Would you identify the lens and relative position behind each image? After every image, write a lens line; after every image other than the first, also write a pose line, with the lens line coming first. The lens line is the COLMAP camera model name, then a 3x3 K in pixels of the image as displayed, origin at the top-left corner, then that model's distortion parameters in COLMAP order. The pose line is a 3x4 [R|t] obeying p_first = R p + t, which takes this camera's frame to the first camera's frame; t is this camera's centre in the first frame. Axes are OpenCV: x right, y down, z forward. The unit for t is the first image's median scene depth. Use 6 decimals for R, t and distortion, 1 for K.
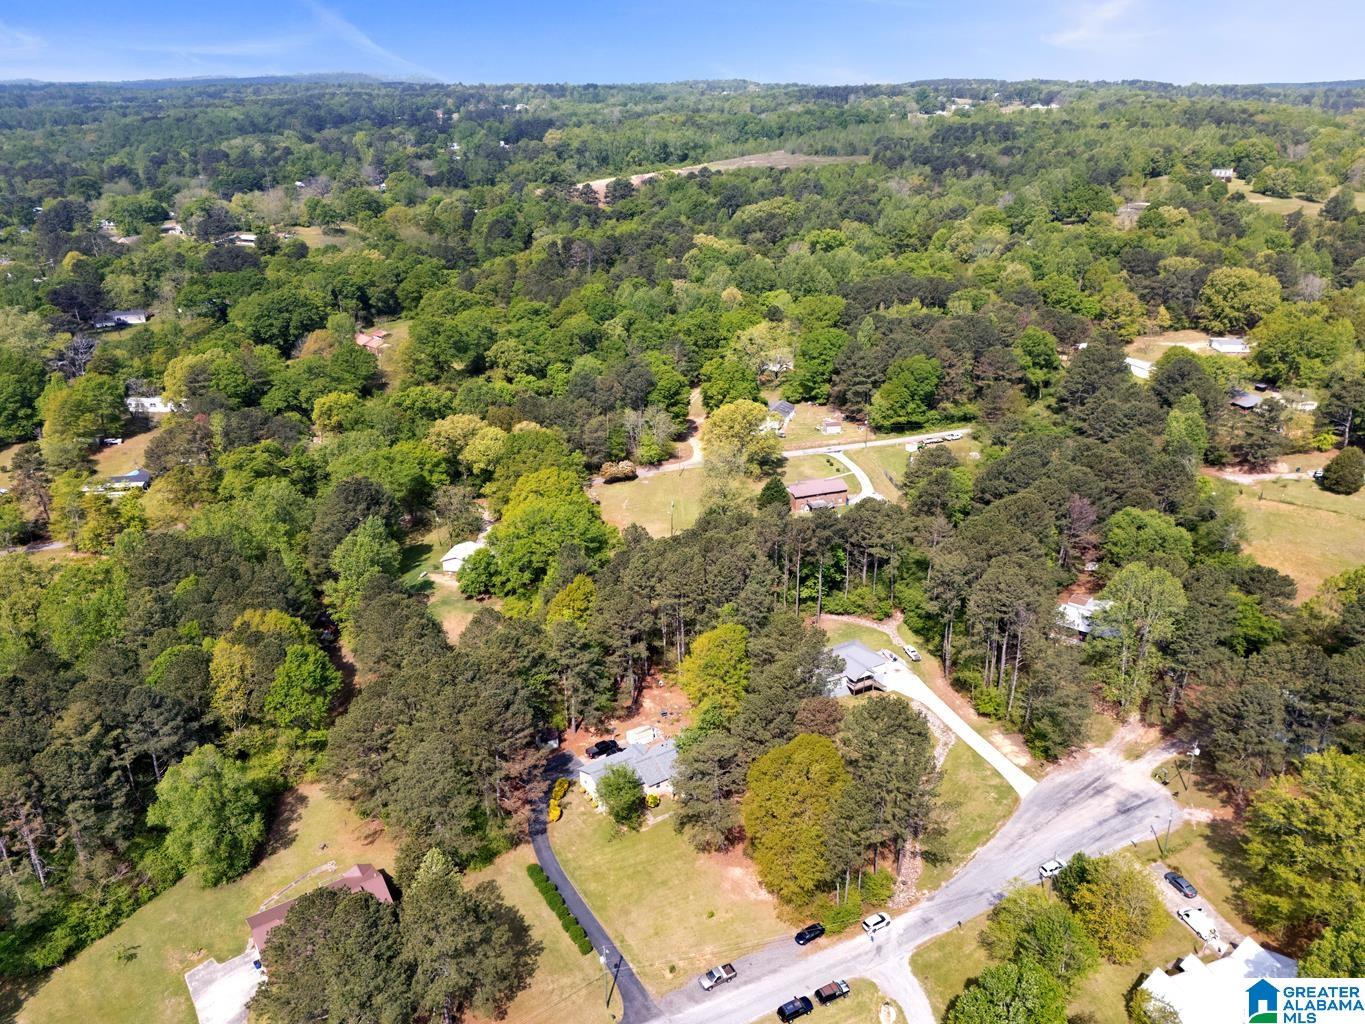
lens RADIAL K [[981.8, 0, 674.9], [0, 981.8, 518.6], [0, 0, 1]] dist [0.070241, -0.061081]
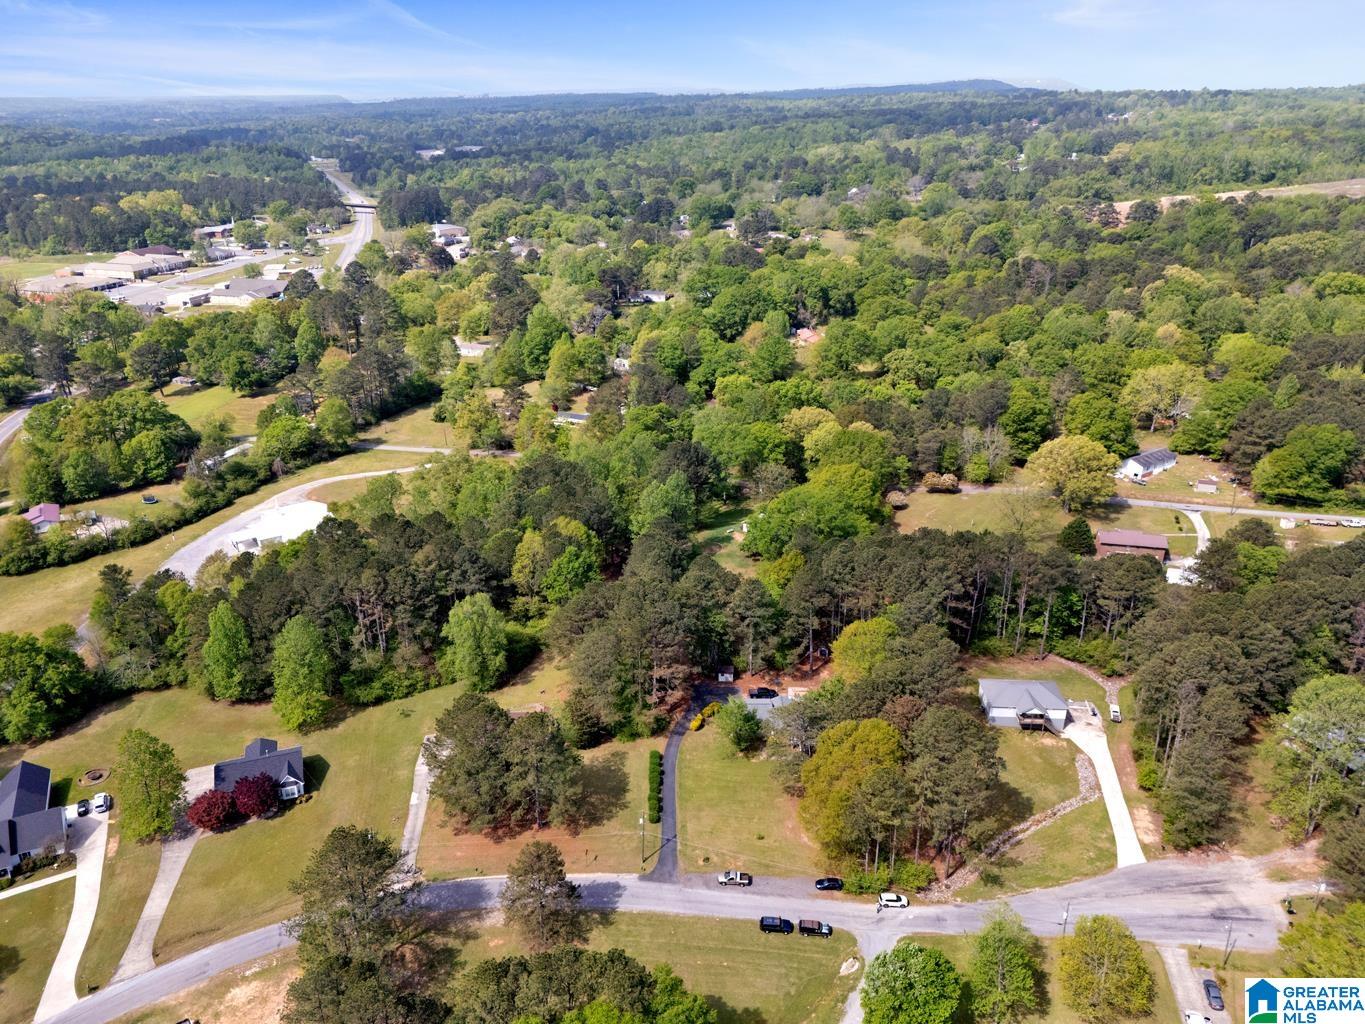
lens RADIAL K [[981.8, 0, 680.3], [0, 981.8, 508.4], [0, 0, 1]] dist [0.070241, -0.061081]
pose [[0.844726, 0.208739, -0.492815, 0.228487], [-0.215283, 0.975551, 0.044197, -0.007951], [0.489992, 0.068760, 0.869011, -0.051418]]
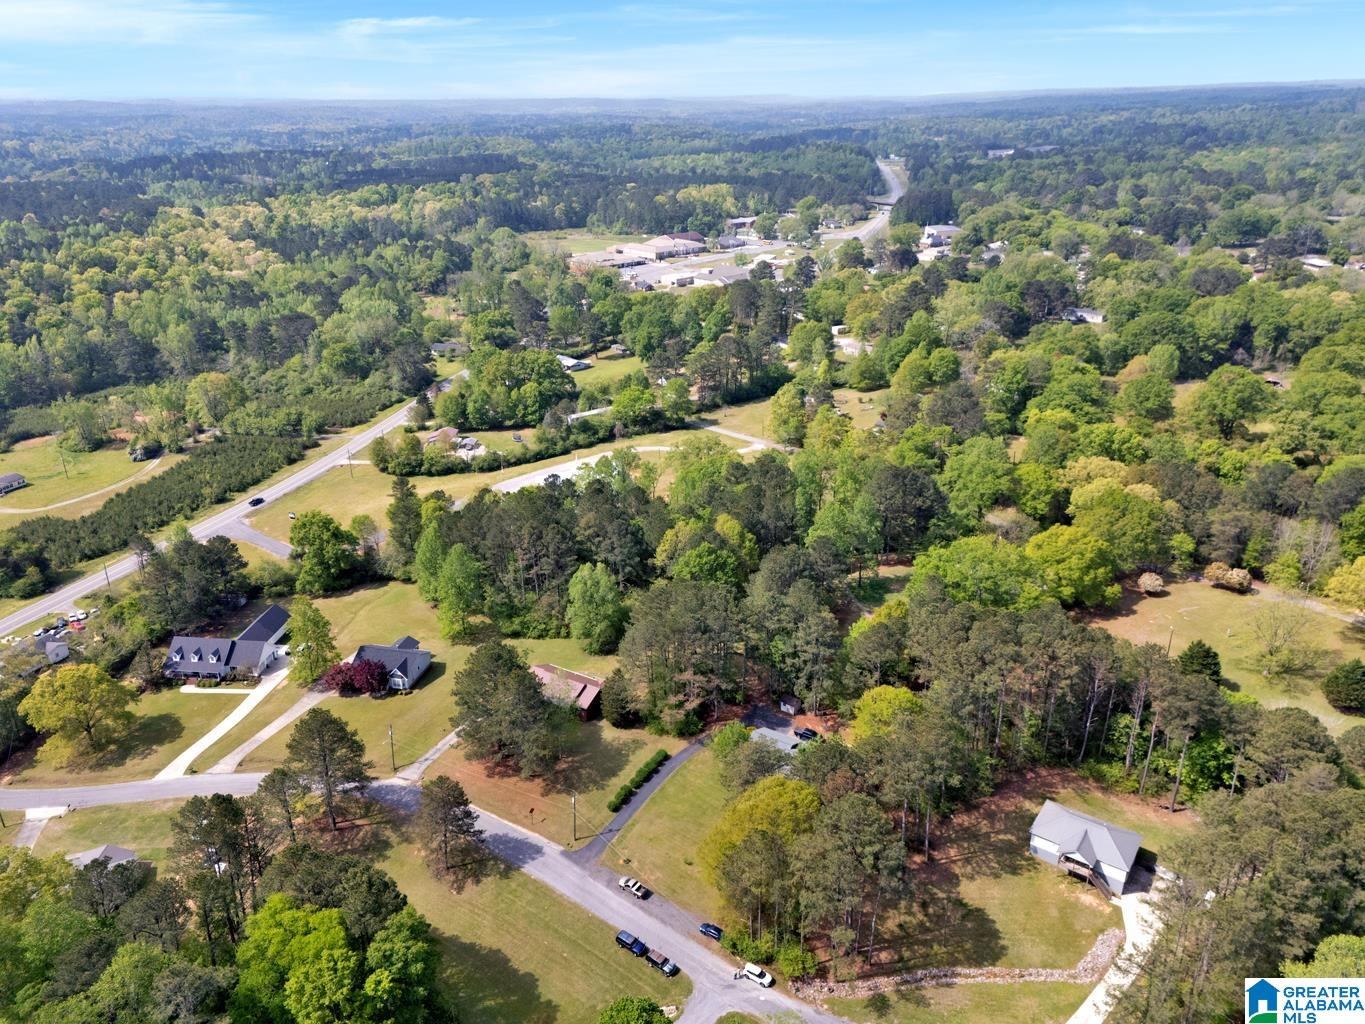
lens RADIAL K [[981.8, 0, 684.1], [0, 981.8, 520.4], [0, 0, 1]] dist [0.070241, -0.061081]
pose [[0.427529, 0.358023, -0.830083, 0.425850], [-0.358007, 0.910212, 0.208195, -0.101687], [0.830090, 0.208166, 0.517317, 0.157182]]
